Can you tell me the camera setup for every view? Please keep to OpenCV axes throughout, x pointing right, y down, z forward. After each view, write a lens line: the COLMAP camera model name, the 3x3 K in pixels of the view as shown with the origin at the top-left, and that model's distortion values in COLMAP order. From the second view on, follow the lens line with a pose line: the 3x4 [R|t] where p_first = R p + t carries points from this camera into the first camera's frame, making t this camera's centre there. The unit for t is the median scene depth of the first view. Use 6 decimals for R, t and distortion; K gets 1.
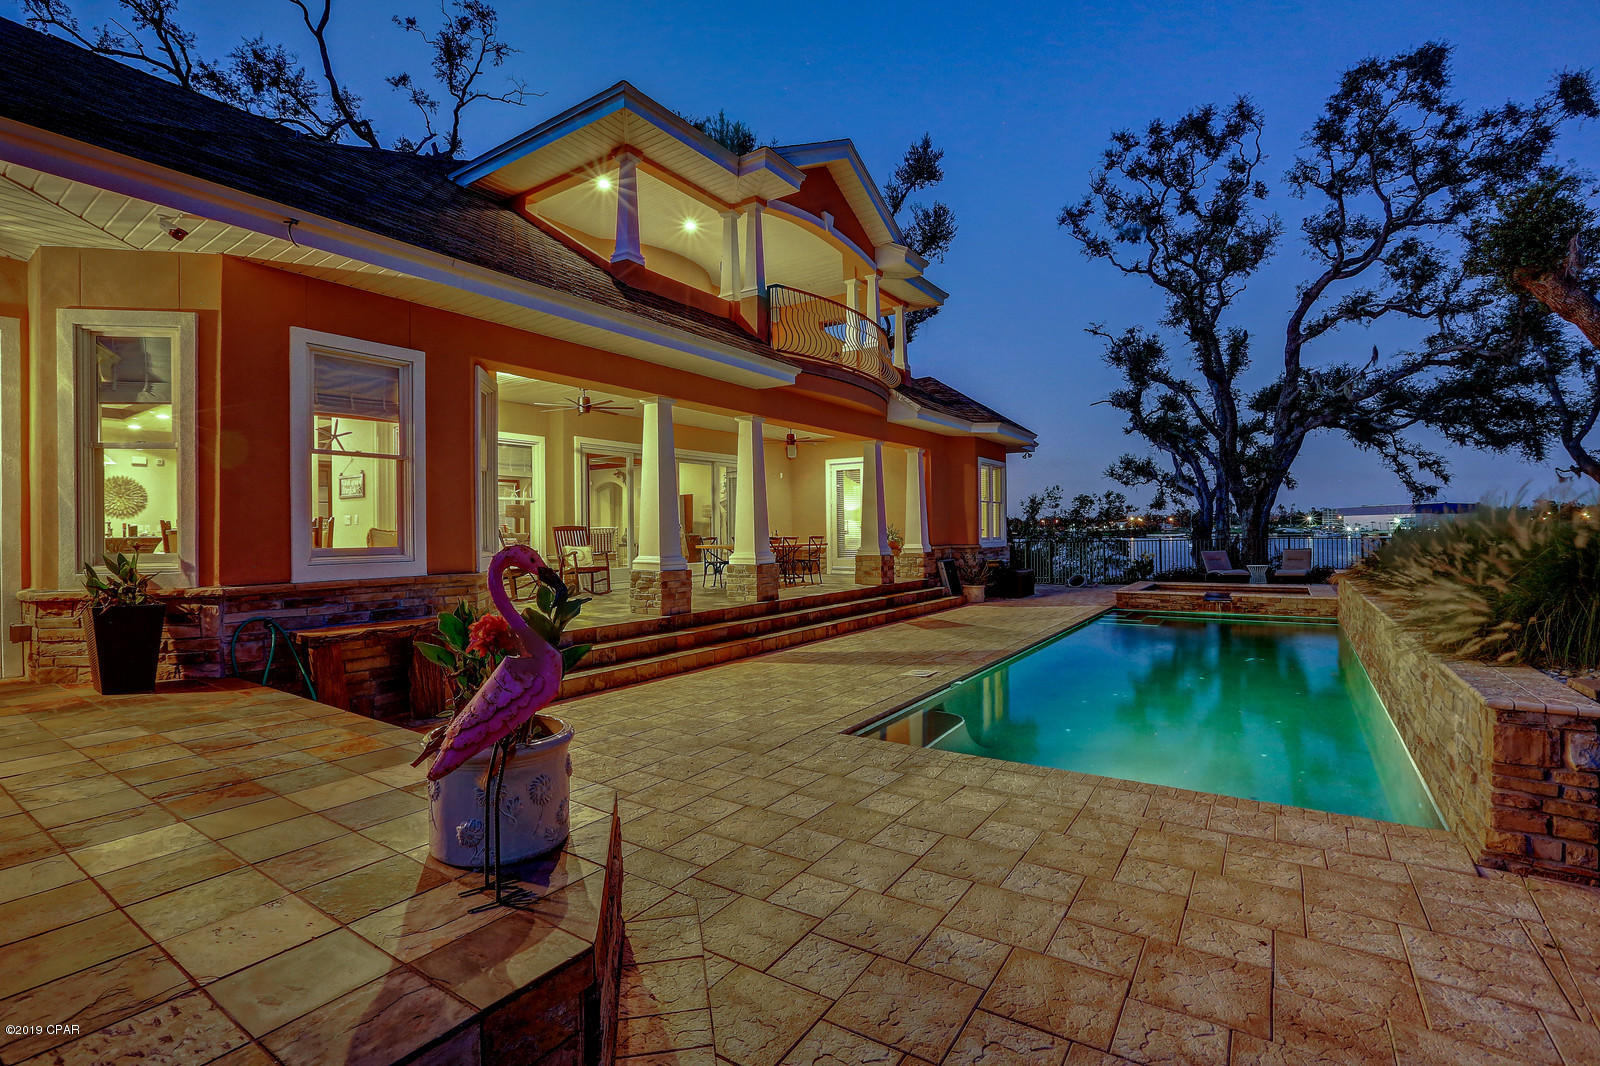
lens RADIAL K [[726.6, 0, 800.0], [0, 726.6, 533.0], [0, 0, 1]] dist [-0.063501, 0.021239]
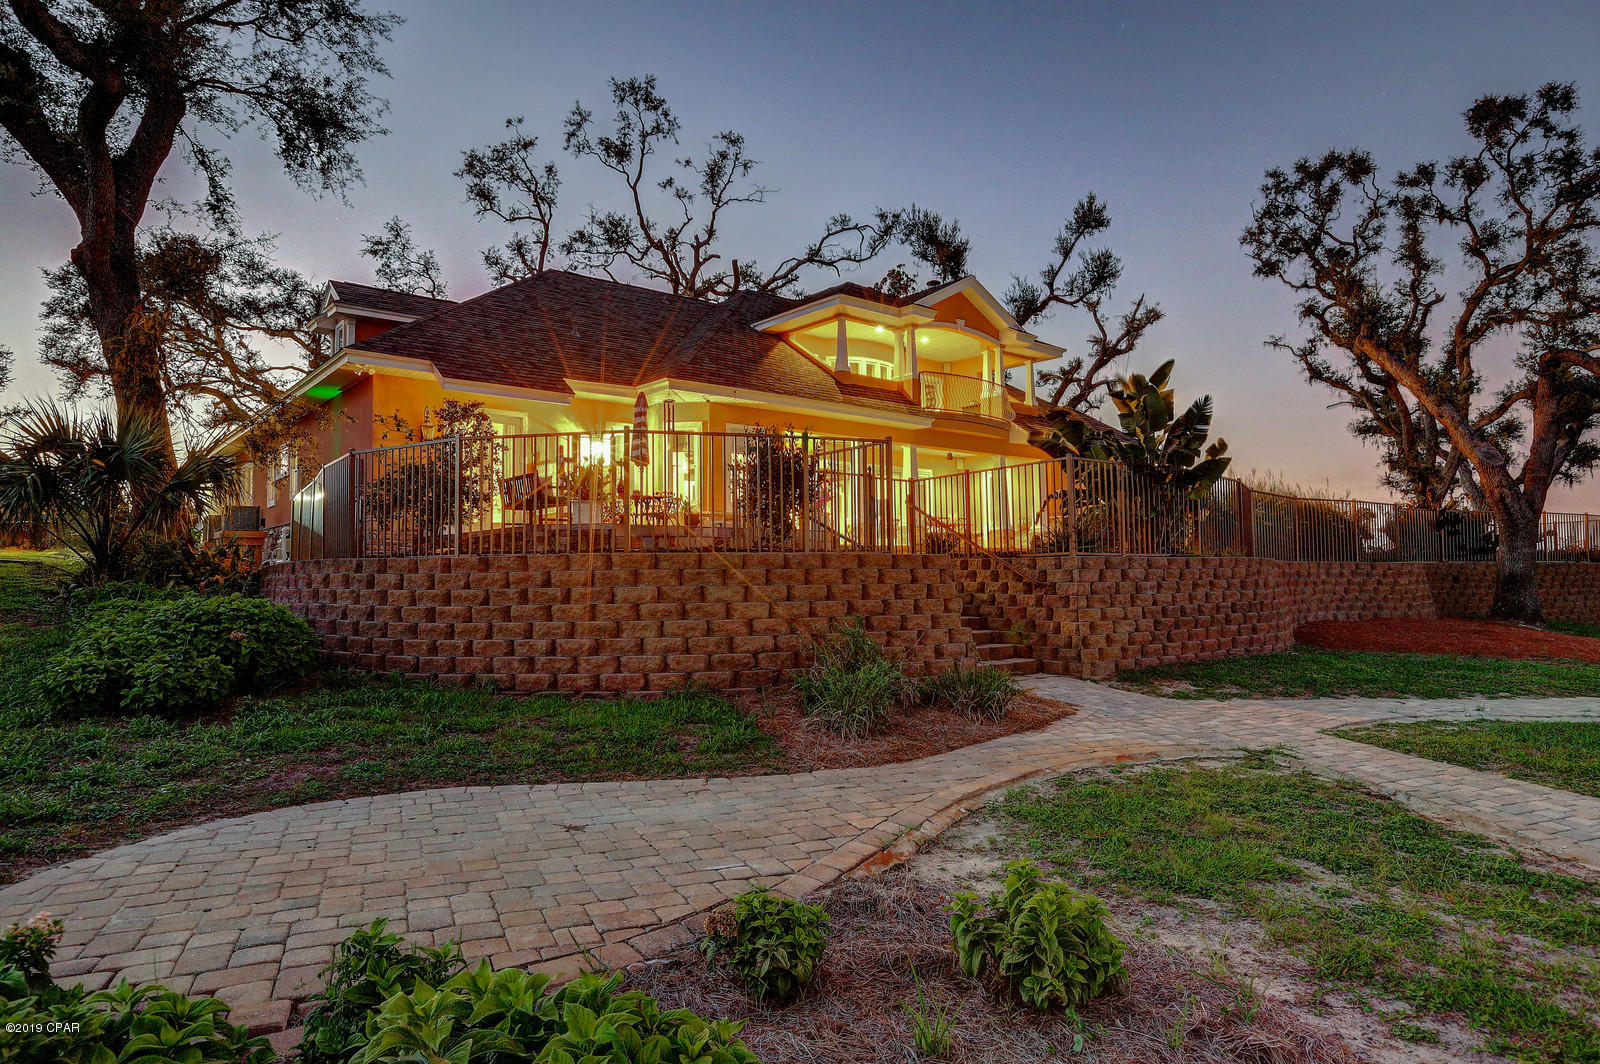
lens RADIAL K [[995.0, 0, 800.0], [0, 995.0, 532.0], [0, 0, 1]] dist [-0.044795, 0.038452]
pose [[0.960249, -0.010964, -0.278929, 0.172502], [-0.003907, 0.998603, -0.052703, 0.090284], [0.279117, 0.051697, 0.958865, -0.692584]]
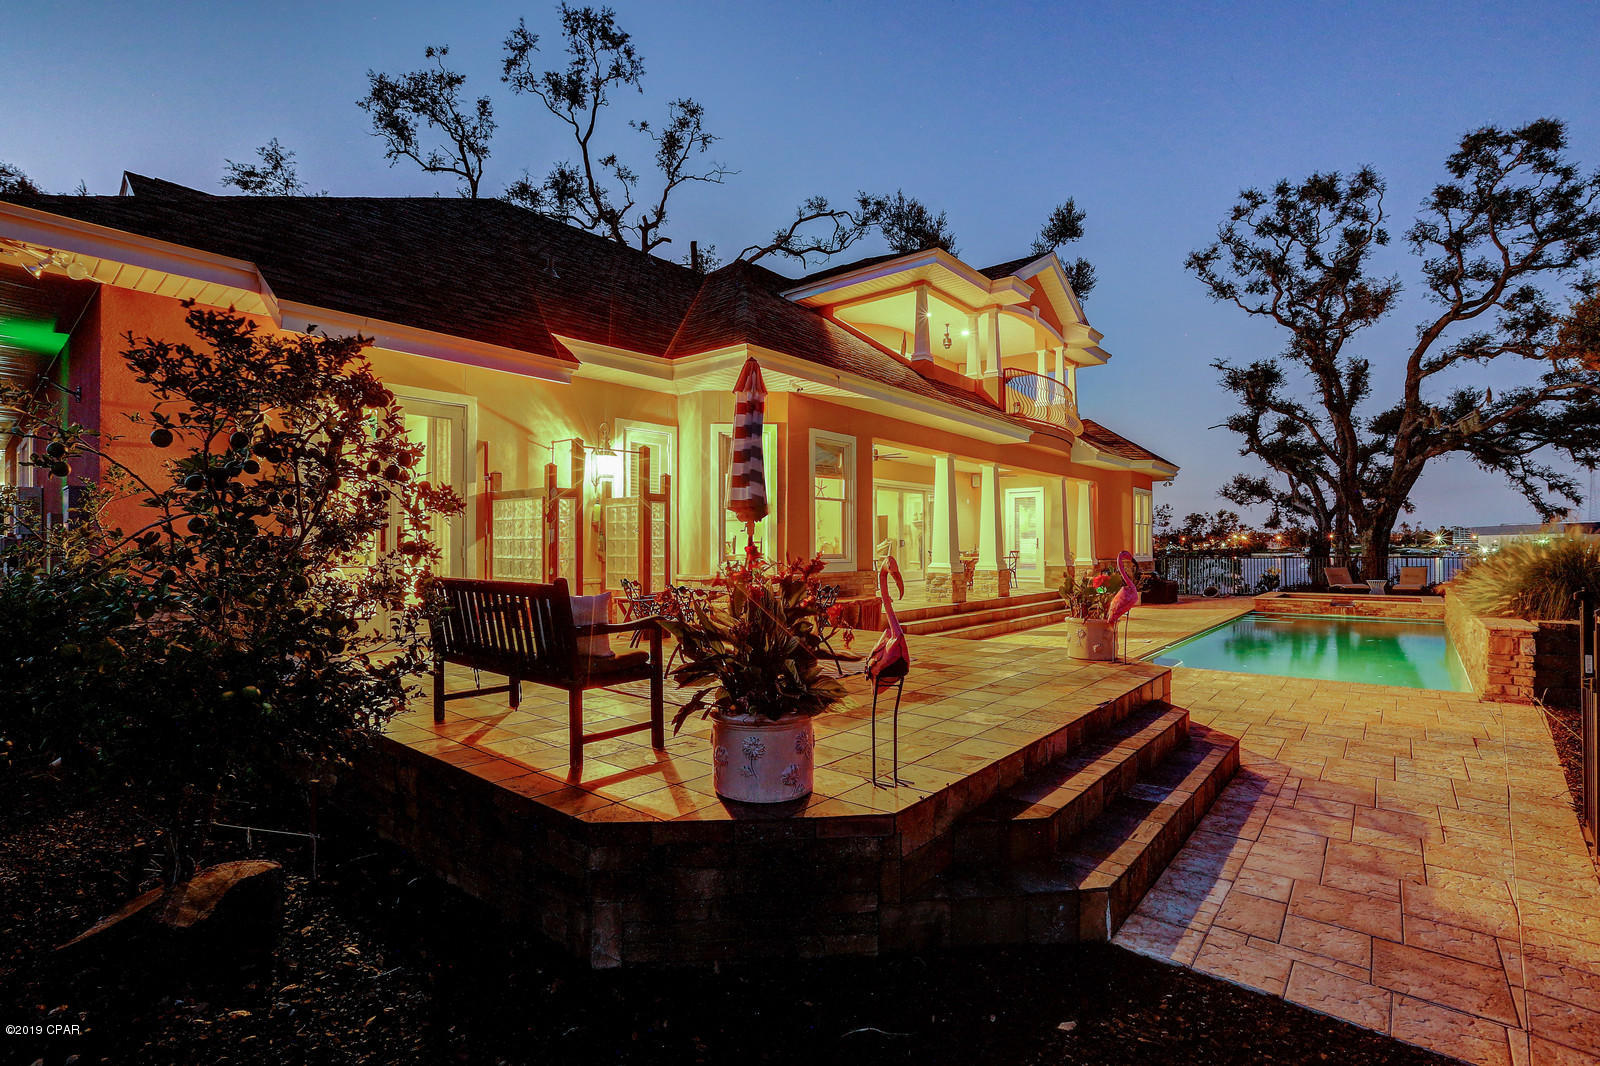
lens RADIAL K [[751.8, 0, 795.1], [0, 751.8, 542.9], [0, 0, 1]] dist [-0.057922, 0.016318]
pose [[0.994815, 0.009427, -0.101263, -0.141301], [-0.010136, 0.999928, -0.006492, 0.001813], [0.101194, 0.007485, 0.994839, -0.220008]]
